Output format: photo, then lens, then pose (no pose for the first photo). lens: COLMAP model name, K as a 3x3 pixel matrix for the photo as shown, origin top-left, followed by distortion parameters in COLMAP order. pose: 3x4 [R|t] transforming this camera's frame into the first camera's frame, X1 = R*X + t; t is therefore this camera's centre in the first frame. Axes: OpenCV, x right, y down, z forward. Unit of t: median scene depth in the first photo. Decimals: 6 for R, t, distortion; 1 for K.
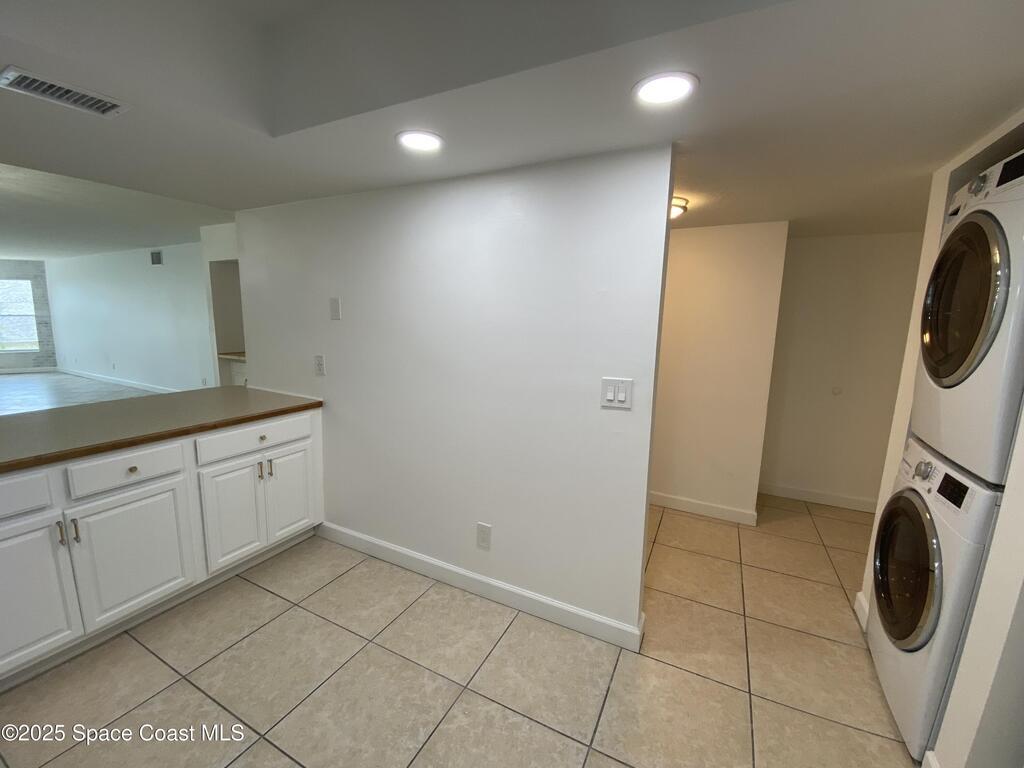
lens RADIAL K [[420.2, 0, 512.0], [0, 420.2, 384.0], [0, 0, 1]] dist [0.023550, -0.021527]
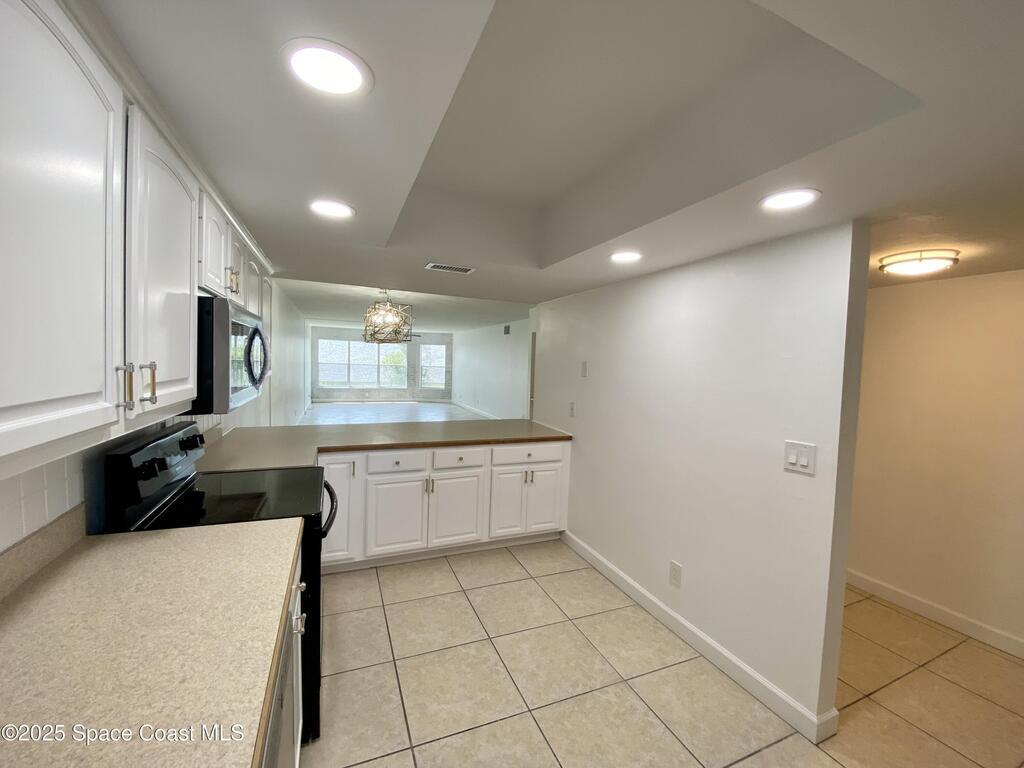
lens RADIAL K [[420.2, 0, 512.0], [0, 420.2, 384.0], [0, 0, 1]] dist [0.023550, -0.021527]
pose [[0.765930, 0.040190, -0.641667, 0.305243], [-0.121826, 0.989035, -0.083471, 0.013955], [0.631276, 0.142105, 0.762428, -0.196618]]
